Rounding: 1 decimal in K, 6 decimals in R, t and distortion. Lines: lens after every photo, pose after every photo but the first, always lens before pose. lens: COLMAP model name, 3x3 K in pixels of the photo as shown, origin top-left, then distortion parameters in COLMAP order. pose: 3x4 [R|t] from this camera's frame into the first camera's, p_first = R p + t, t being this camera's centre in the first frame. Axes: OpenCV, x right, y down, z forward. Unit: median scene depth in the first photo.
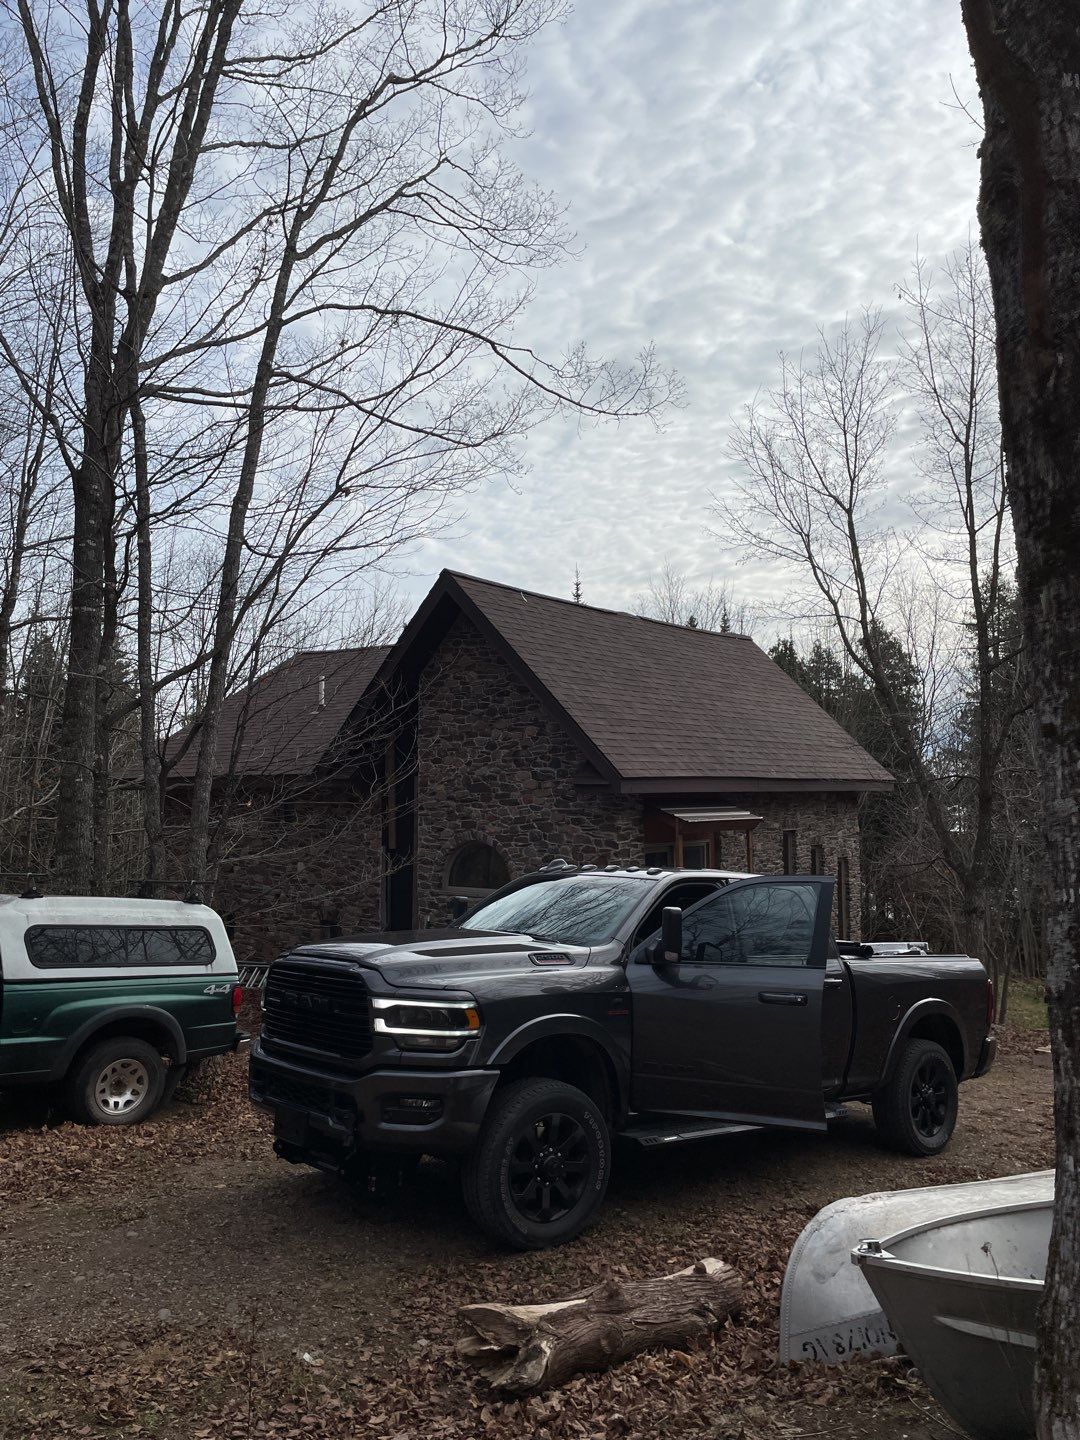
lens RADIAL K [[1095.5, 0, 540.0], [0, 1095.5, 720.0], [0, 0, 1]] dist [0.098832, -0.122488]
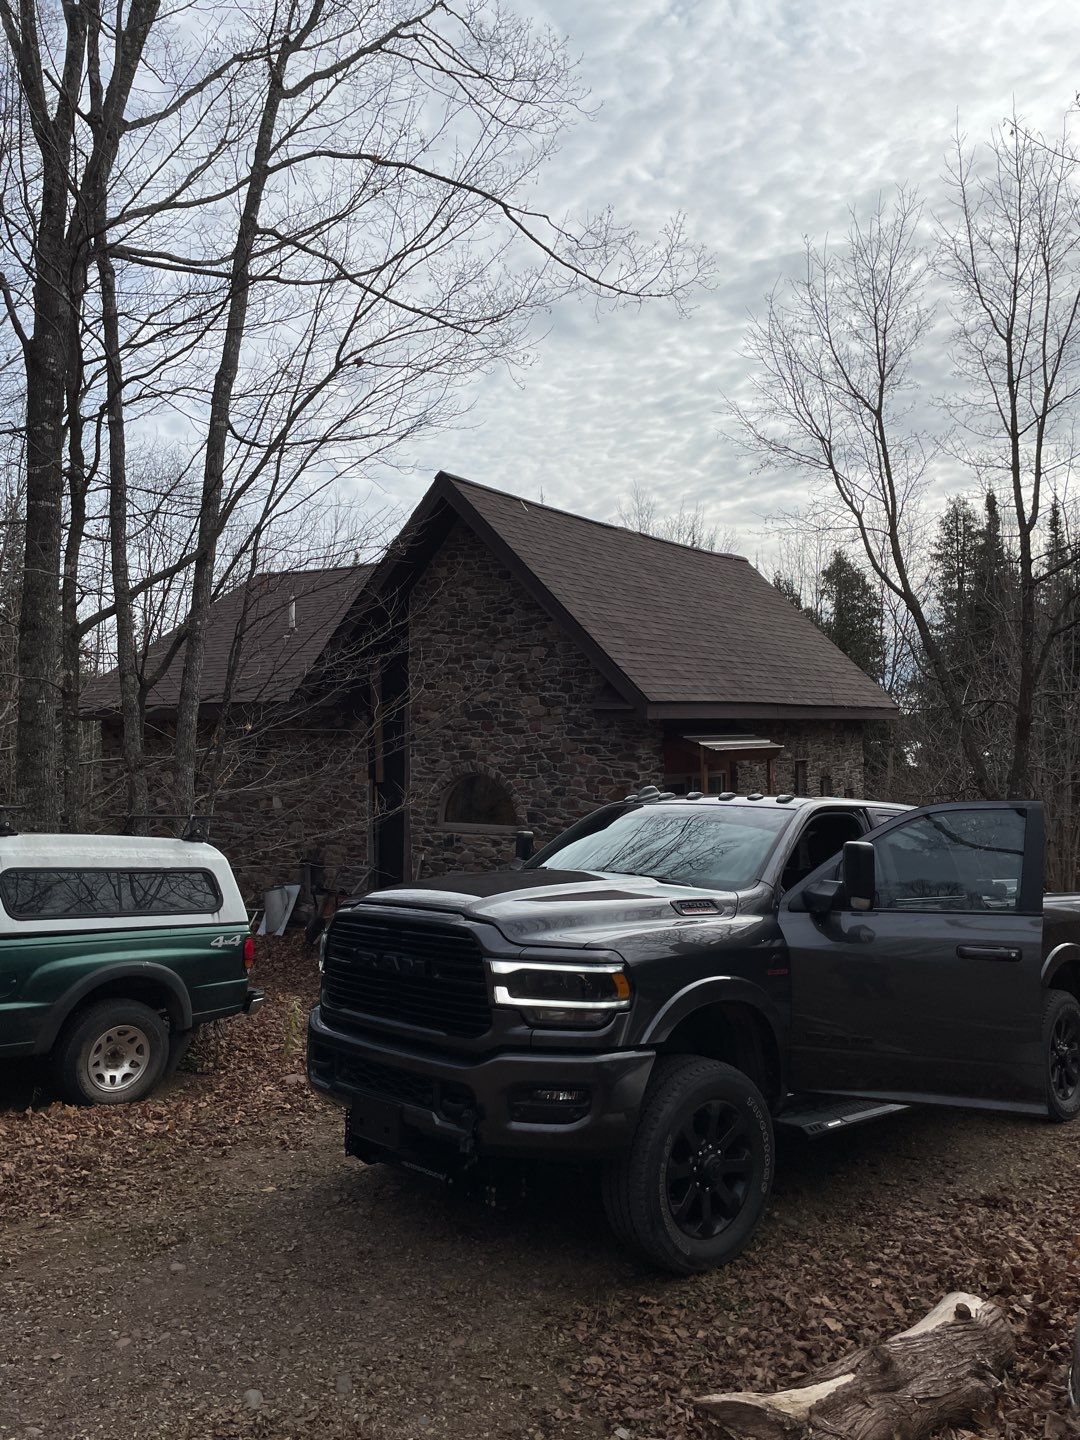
lens RADIAL K [[1096.4, 0, 536.0], [0, 1096.4, 712.0], [0, 0, 1]] dist [0.096048, -0.128043]
pose [[0.998610, -0.002437, 0.052657, -0.074825], [-0.000127, 0.998817, 0.048628, 0.019706], [-0.052714, -0.048567, 0.997428, 0.113322]]
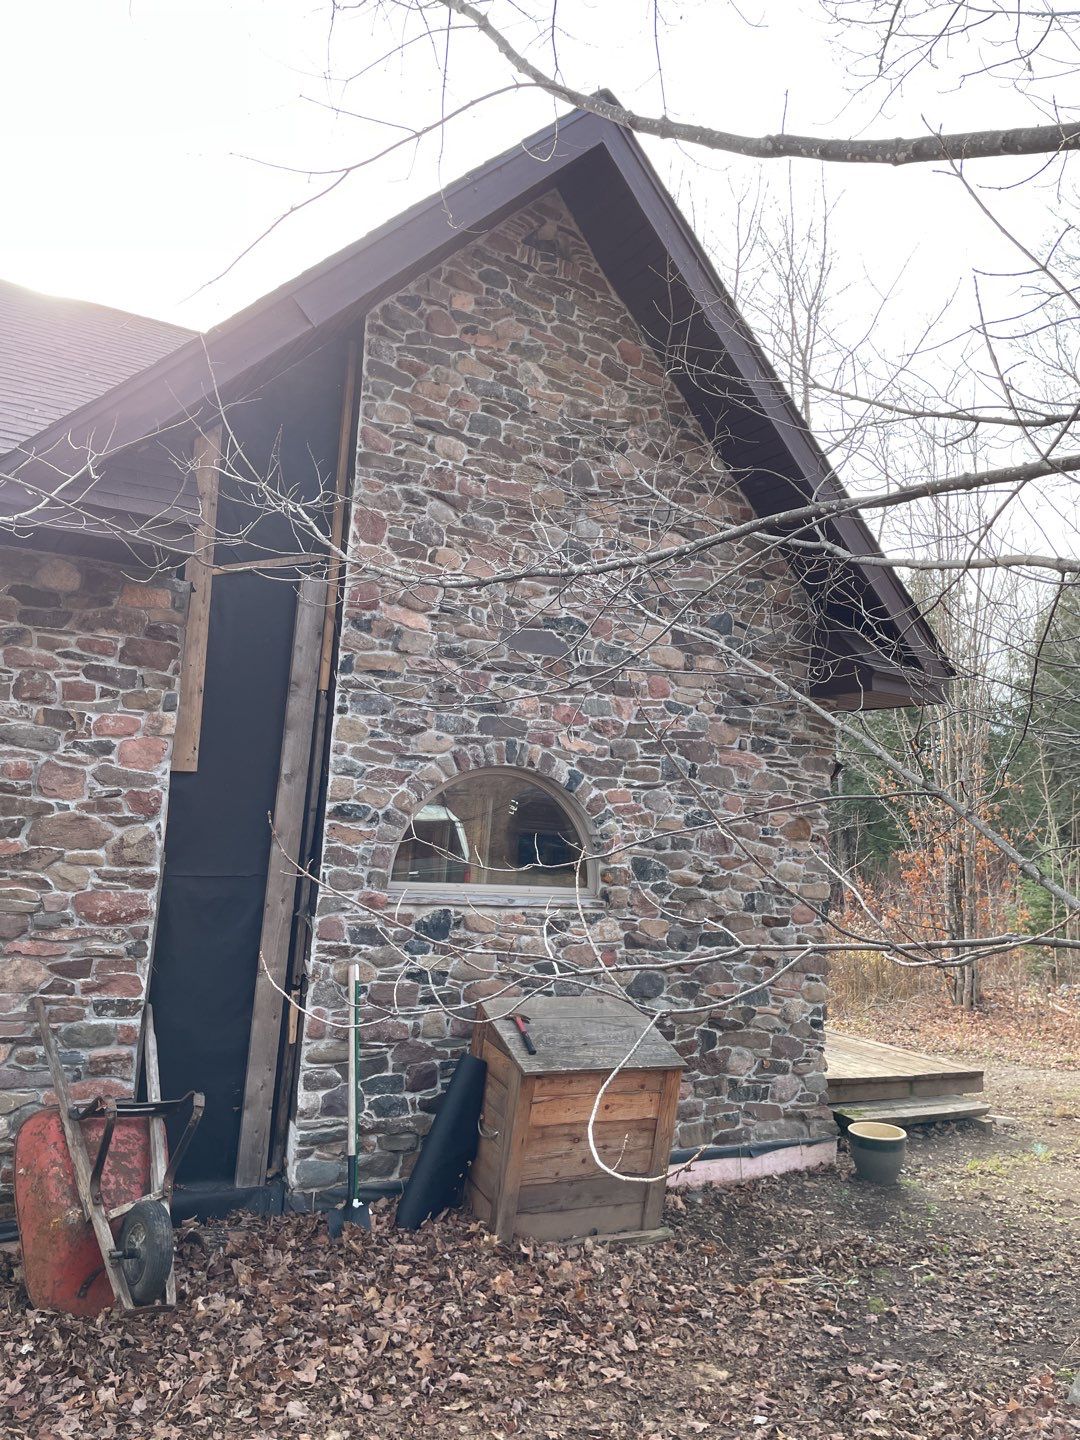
lens RADIAL K [[1095.5, 0, 540.0], [0, 1095.5, 720.0], [0, 0, 1]] dist [0.098832, -0.122488]
pose [[0.366365, 0.138673, 0.920079, -0.574352], [-0.115162, 0.987987, -0.103052, 0.177383], [-0.923317, -0.068204, 0.377934, 1.114850]]
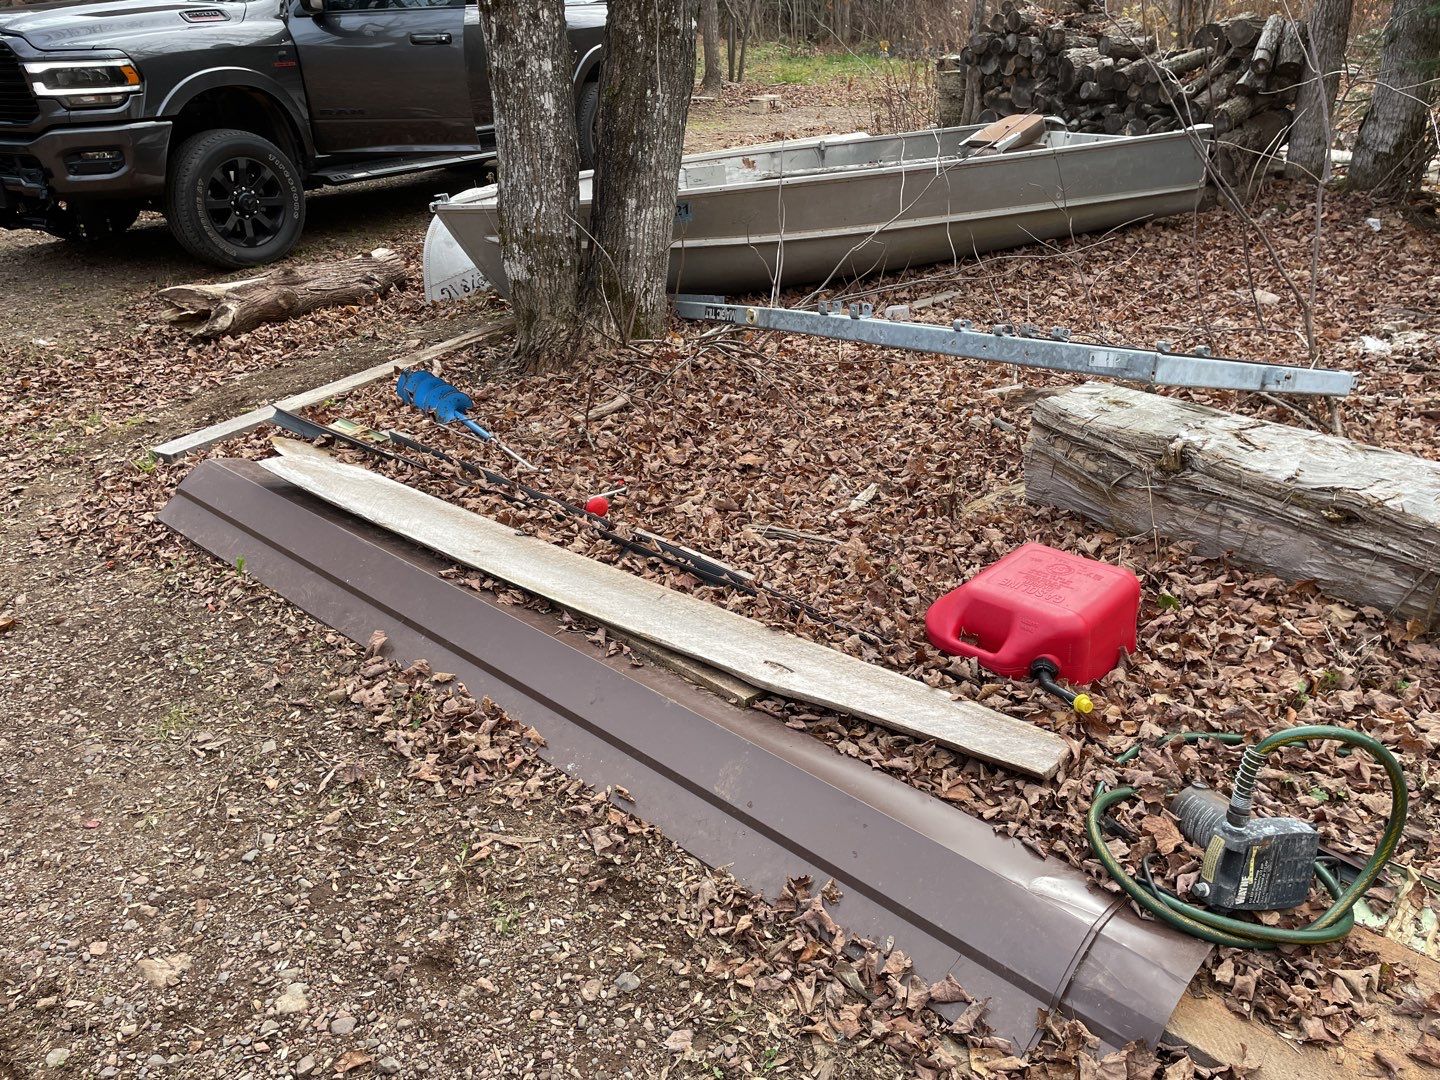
lens RADIAL K [[1095.5, 0, 720.0], [0, 1095.5, 540.0], [0, 0, 1]] dist [0.098832, -0.122488]
pose [[0.951979, -0.185590, 0.243502, 0.064474], [0.009260, 0.812419, 0.583001, 0.003384], [-0.306024, -0.552750, 0.775124, -0.131769]]
